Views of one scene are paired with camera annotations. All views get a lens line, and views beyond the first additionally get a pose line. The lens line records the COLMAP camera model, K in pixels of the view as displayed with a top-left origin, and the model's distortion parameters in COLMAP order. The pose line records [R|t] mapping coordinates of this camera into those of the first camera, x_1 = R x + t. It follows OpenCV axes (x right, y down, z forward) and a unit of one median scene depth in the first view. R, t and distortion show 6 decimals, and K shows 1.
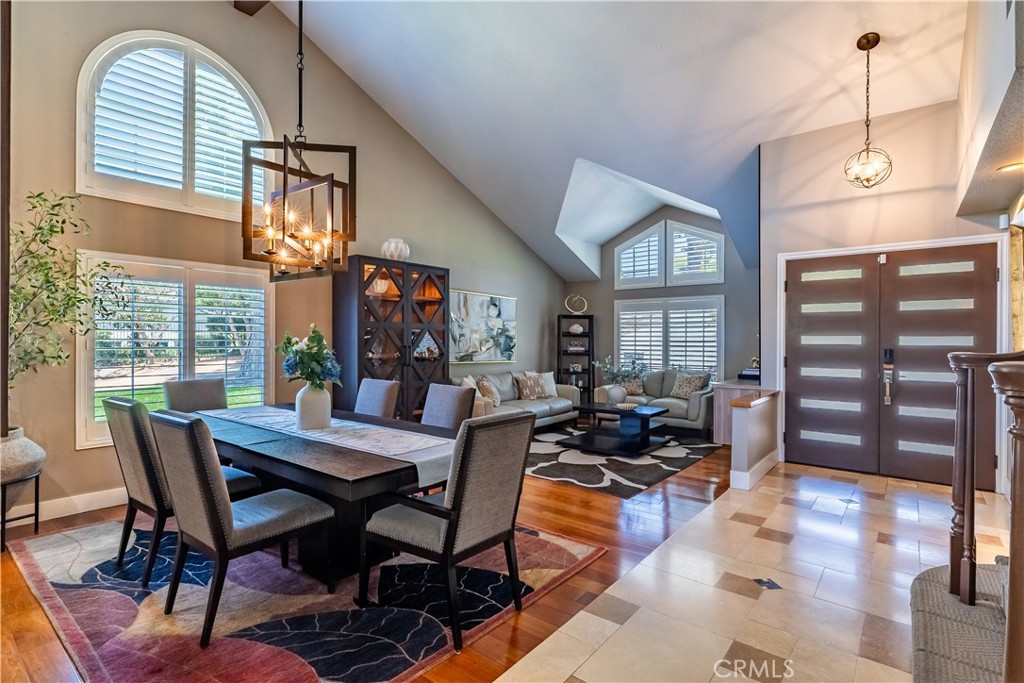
lens RADIAL K [[492.0, 0, 510.4], [0, 492.0, 343.0], [0, 0, 1]] dist [-0.002813, -0.001224]
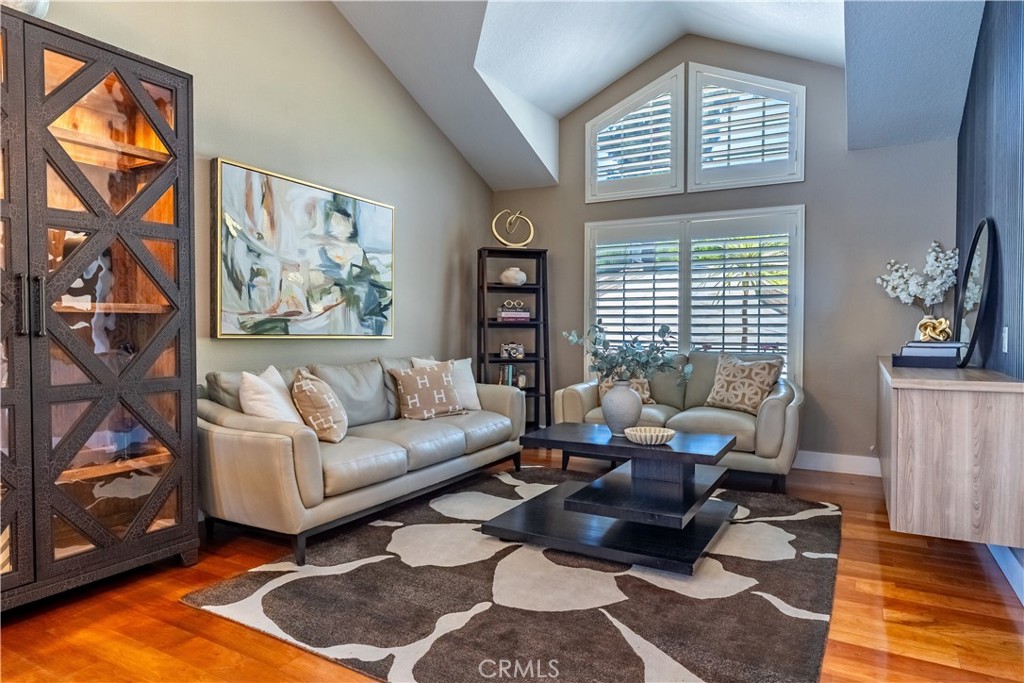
lens RADIAL K [[621.2, 0, 504.2], [0, 621.2, 340.9], [0, 0, 1]] dist [-0.001134, -0.000754]
pose [[0.988440, -0.005456, 0.151511, 0.027450], [0.002537, 0.999808, 0.019449, 0.030554], [-0.151588, -0.018840, 0.988264, 0.404137]]
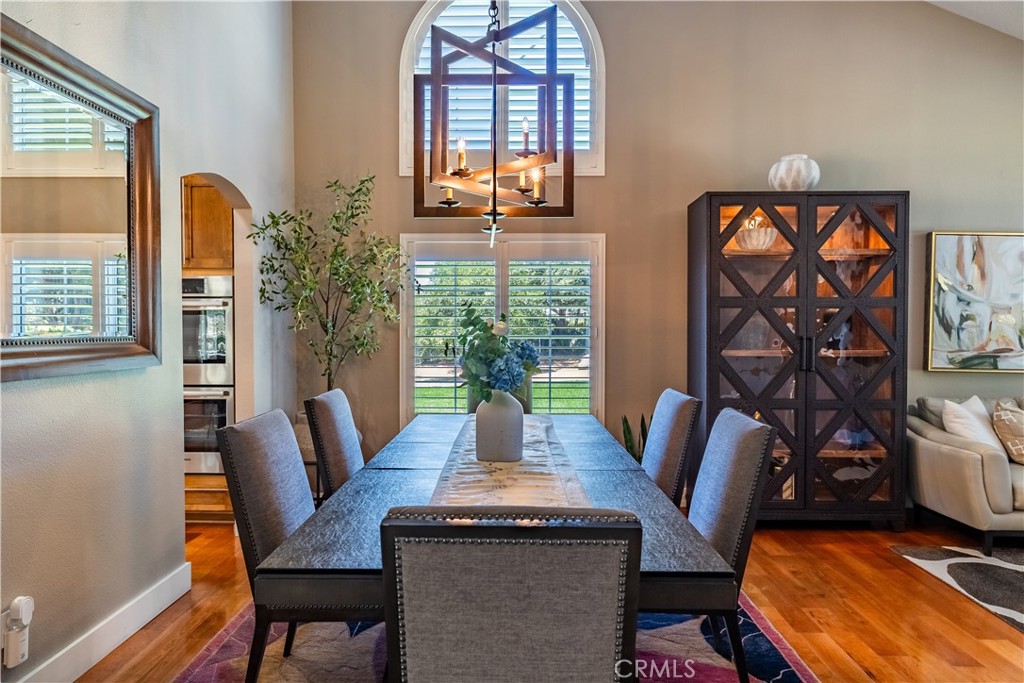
lens RADIAL K [[621.2, 0, 514.4], [0, 621.2, 341.3], [0, 0, 1]] dist [-0.001134, -0.000754]
pose [[0.615980, 0.013475, -0.787647, 0.112404], [-0.003446, 0.999890, 0.014411, 0.001191], [0.787754, -0.006162, 0.615959, 0.207947]]
